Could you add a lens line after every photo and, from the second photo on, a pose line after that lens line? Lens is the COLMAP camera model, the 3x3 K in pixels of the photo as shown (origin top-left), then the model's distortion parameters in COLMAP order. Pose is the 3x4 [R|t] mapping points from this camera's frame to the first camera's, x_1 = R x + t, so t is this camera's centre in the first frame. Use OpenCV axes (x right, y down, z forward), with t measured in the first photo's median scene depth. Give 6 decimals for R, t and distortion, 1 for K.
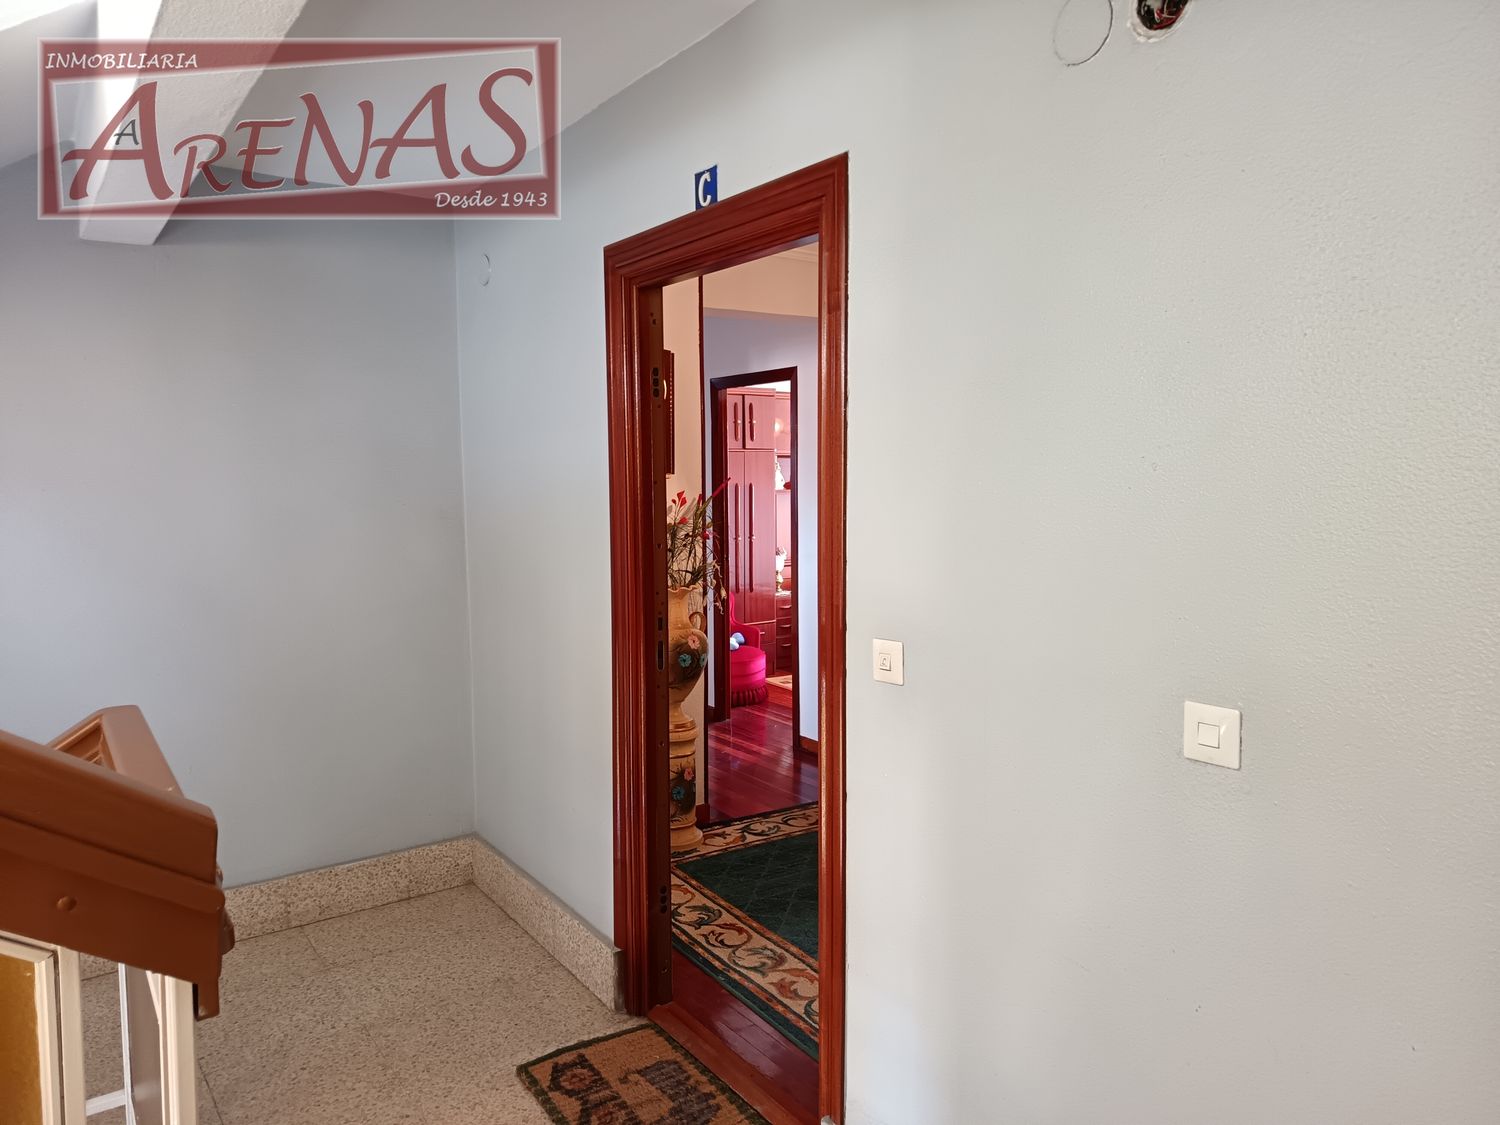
lens RADIAL K [[1044.0, 0, 750.0], [0, 1044.0, 562.5], [0, 0, 1]] dist [0.024264, -0.001774]
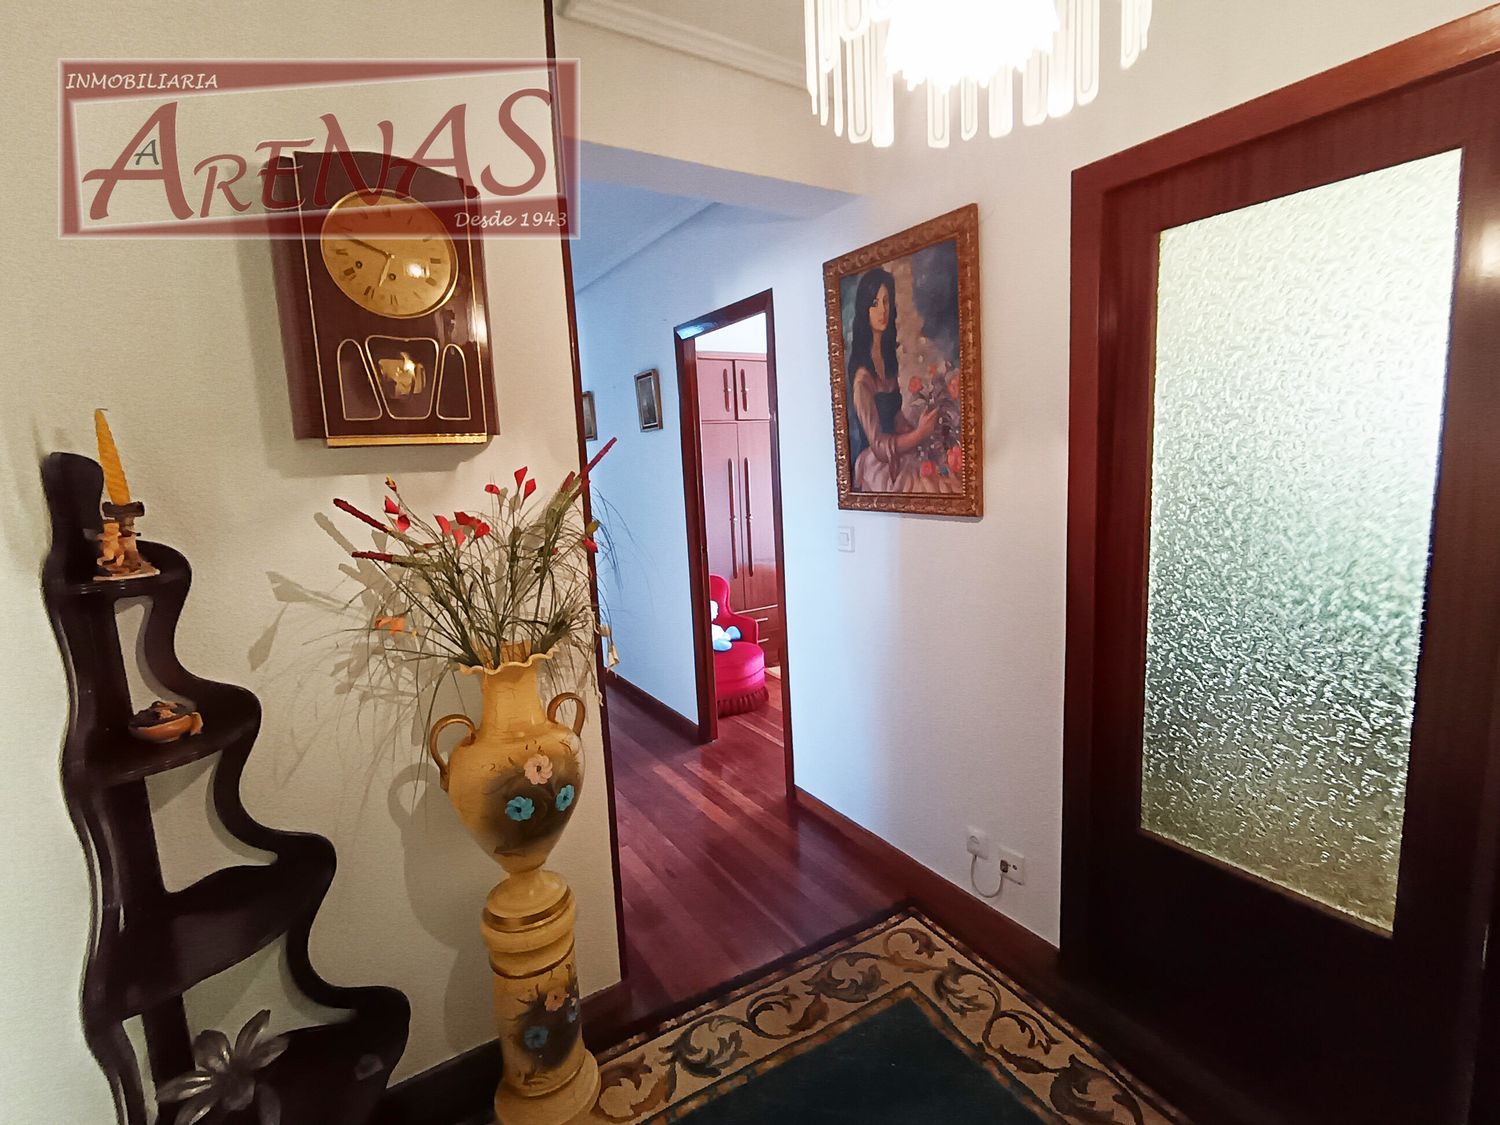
lens RADIAL K [[718.8, 0, 750.0], [0, 718.8, 562.5], [0, 0, 1]] dist [-0.003552, -0.002850]
pose [[0.997574, -0.032369, -0.061624, 0.065922], [0.036147, 0.997470, 0.061207, -0.037672], [0.059487, -0.063286, 0.996221, 0.602804]]
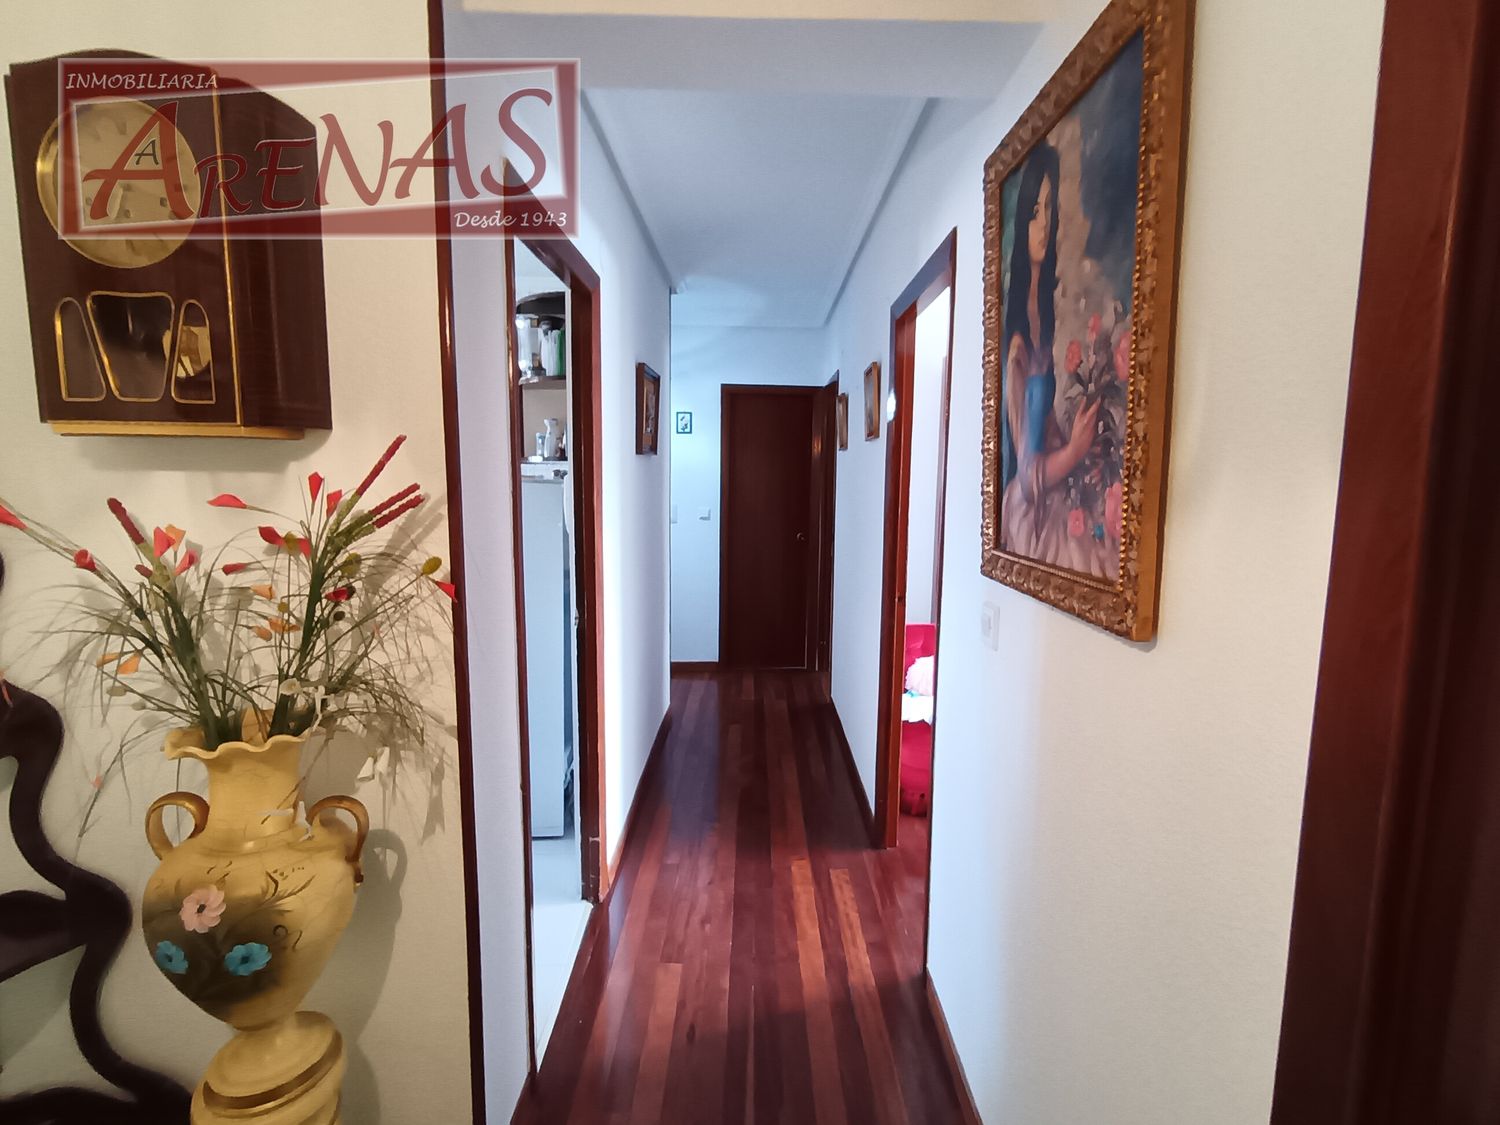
lens RADIAL K [[718.8, 0, 750.0], [0, 718.8, 562.5], [0, 0, 1]] dist [-0.003552, -0.002850]
pose [[0.815738, 0.085287, -0.572099, 0.200845], [-0.065320, 0.996326, 0.055392, -0.058705], [0.574721, -0.007816, 0.818312, 0.822996]]
